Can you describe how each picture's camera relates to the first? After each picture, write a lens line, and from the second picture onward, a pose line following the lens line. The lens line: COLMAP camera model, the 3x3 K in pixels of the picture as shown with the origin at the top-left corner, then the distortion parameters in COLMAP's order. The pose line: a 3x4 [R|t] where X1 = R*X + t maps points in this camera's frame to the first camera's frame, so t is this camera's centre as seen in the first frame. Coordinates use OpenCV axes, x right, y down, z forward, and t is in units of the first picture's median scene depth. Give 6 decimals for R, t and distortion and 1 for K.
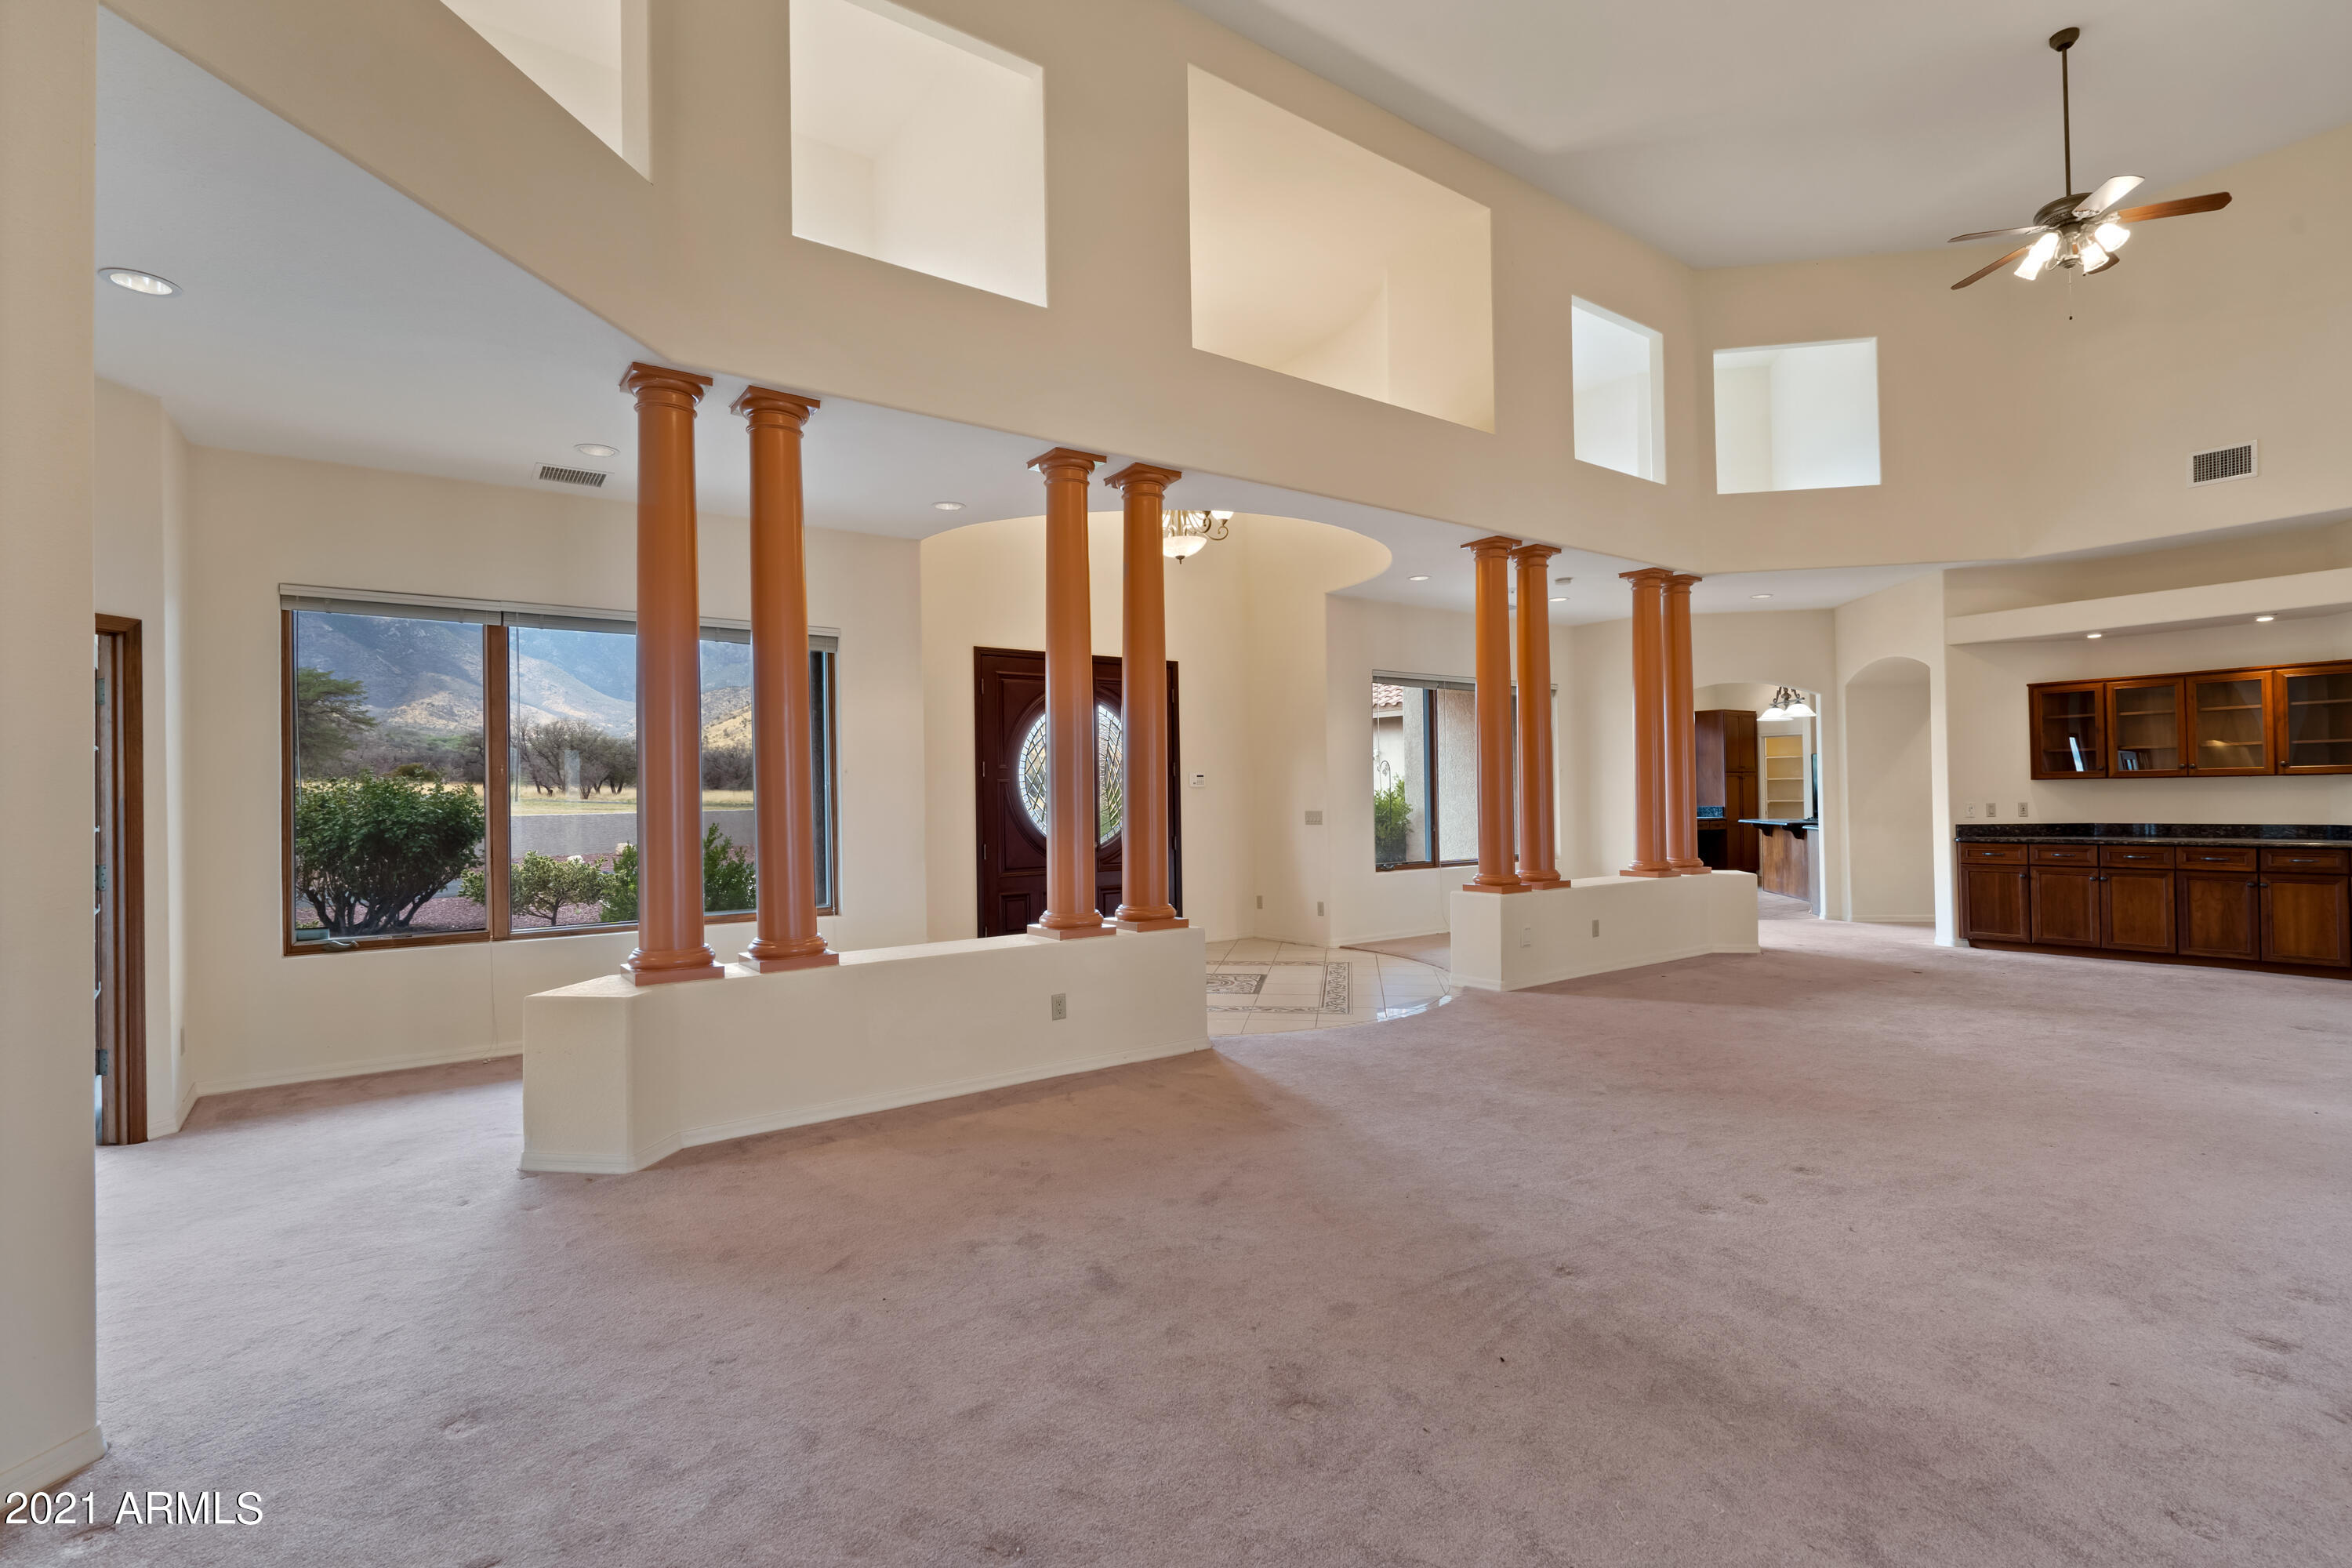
lens RADIAL K [[1073.9, 0, 1174.6], [0, 1073.9, 761.6], [0, 0, 1]] dist [0.038842, -0.000073]
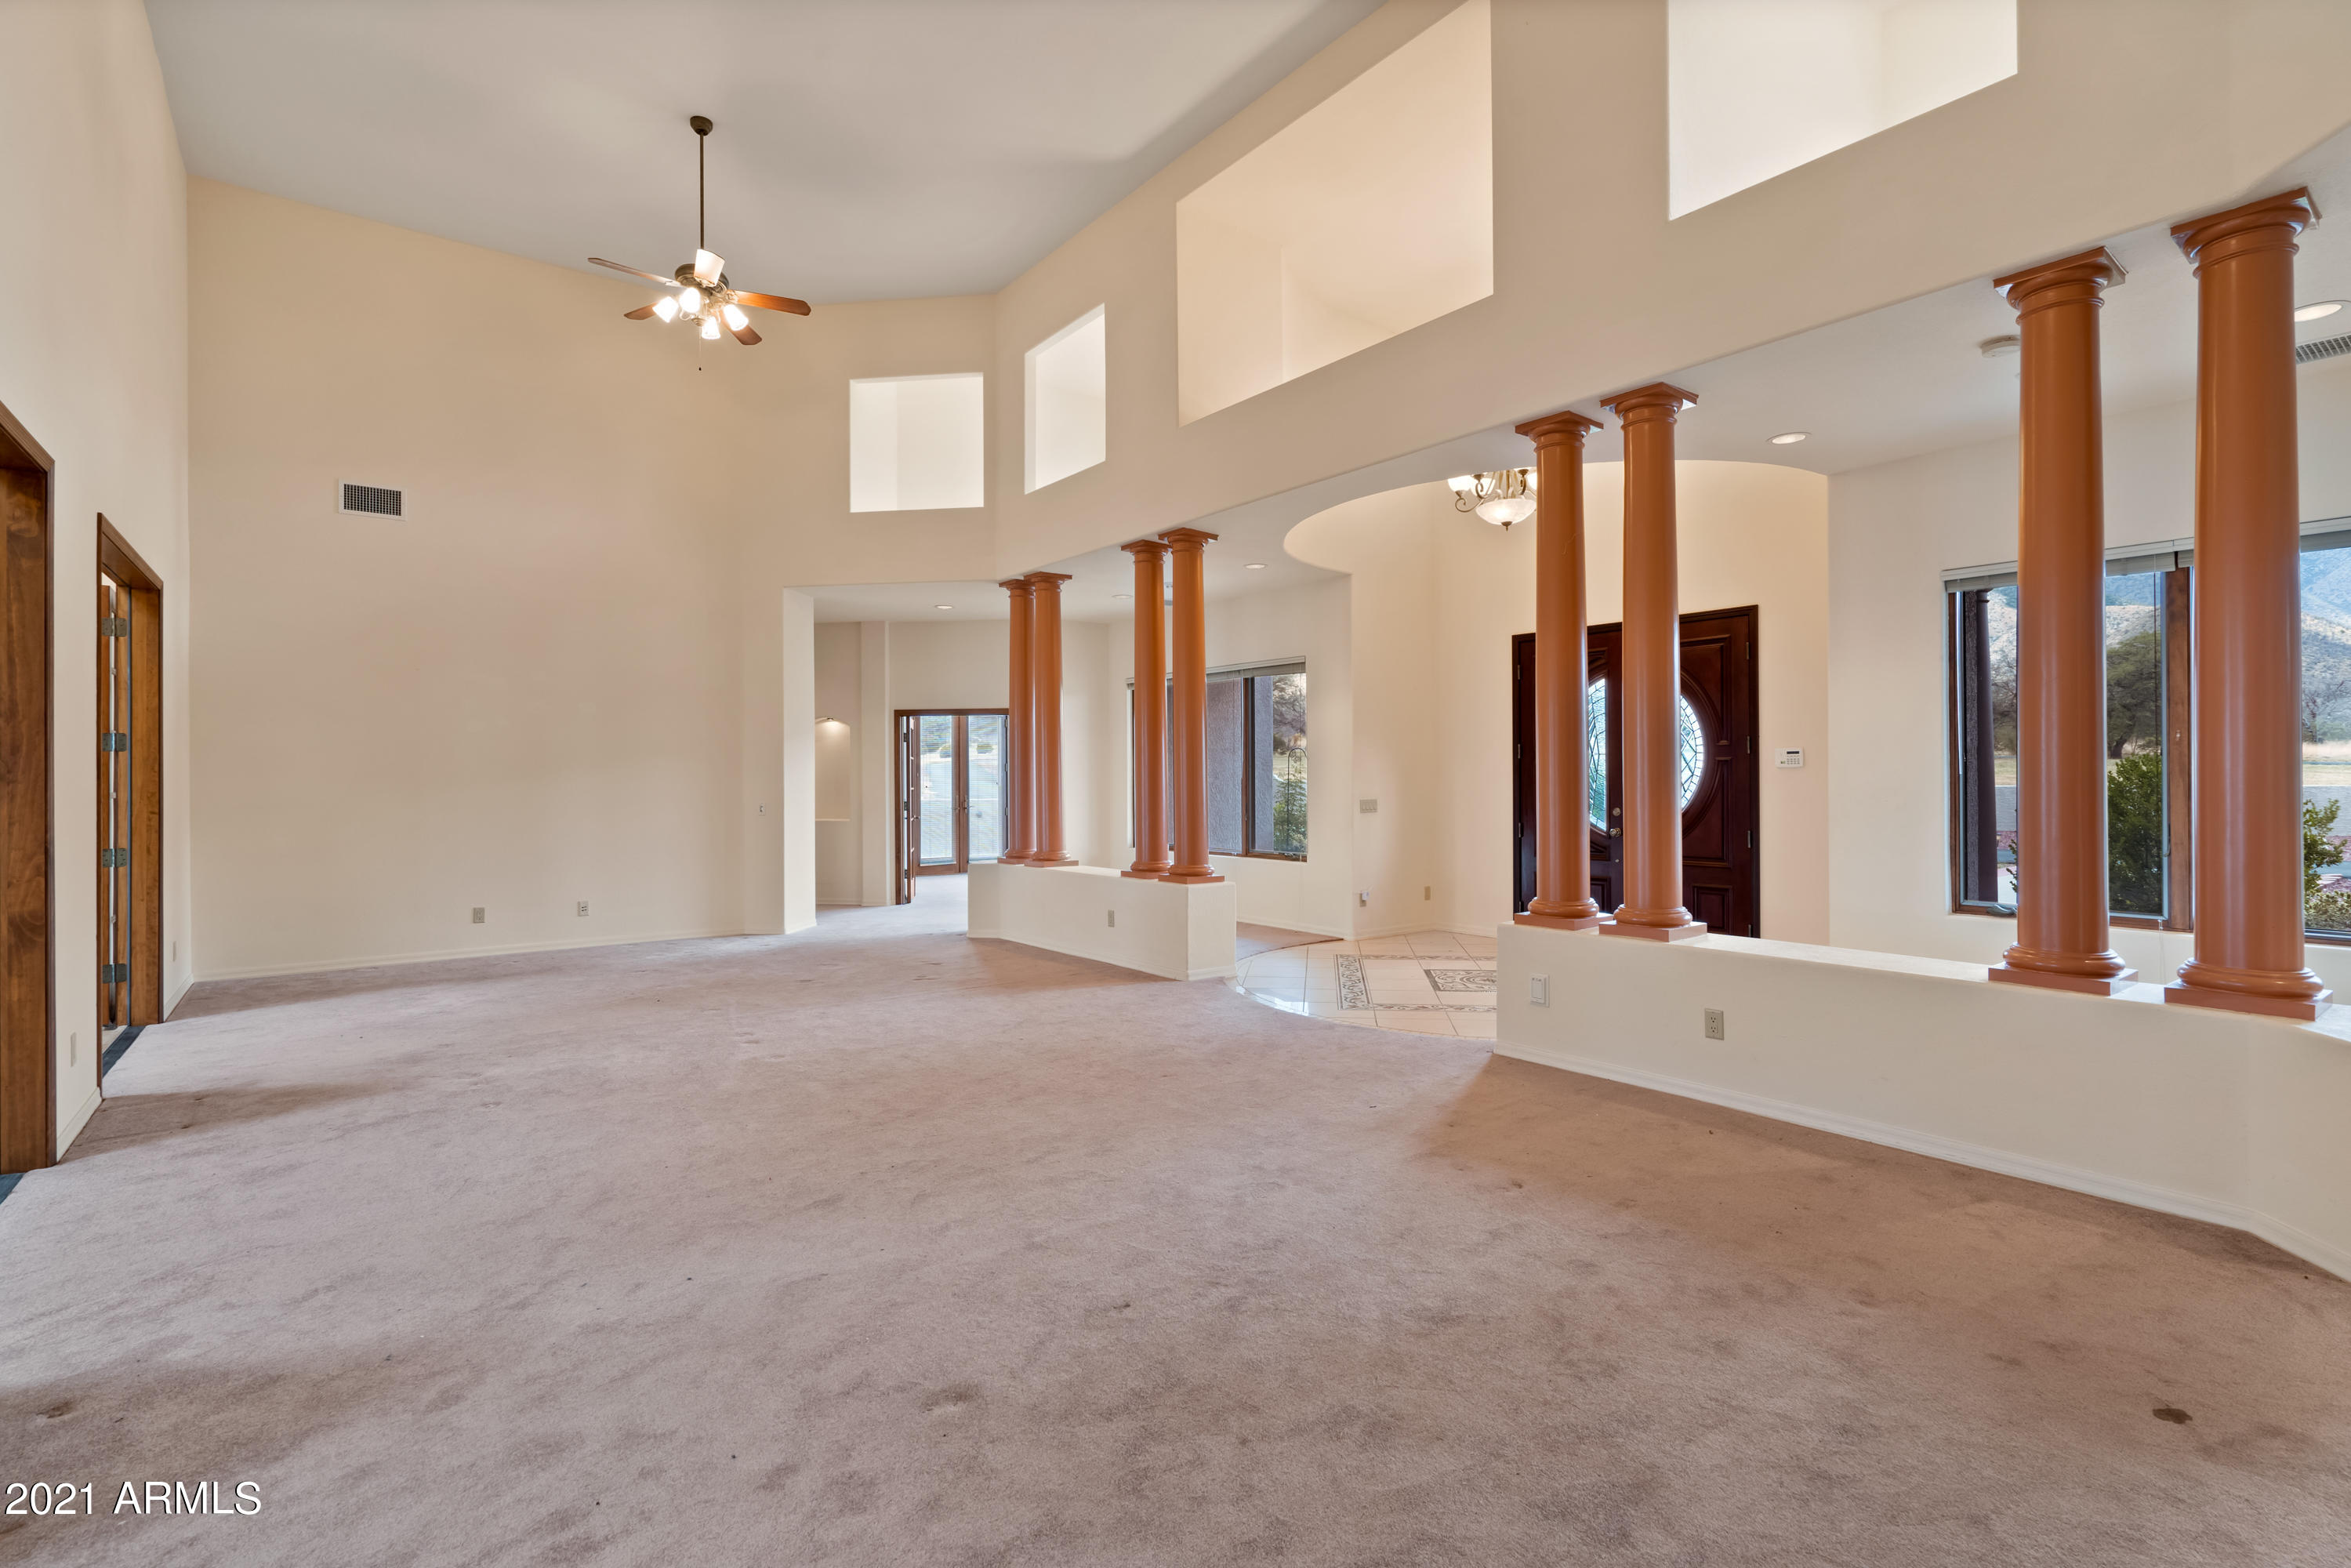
lens RADIAL K [[1119.9, 0, 1175.5], [0, 1119.9, 784.0], [0, 0, 1]] dist [-0.002542, -0.000513]
pose [[0.012001, 0.020172, -0.999725, 0.865549], [0.033966, 0.999211, 0.020569, 0.003742], [0.999351, -0.034204, 0.011306, 0.628192]]
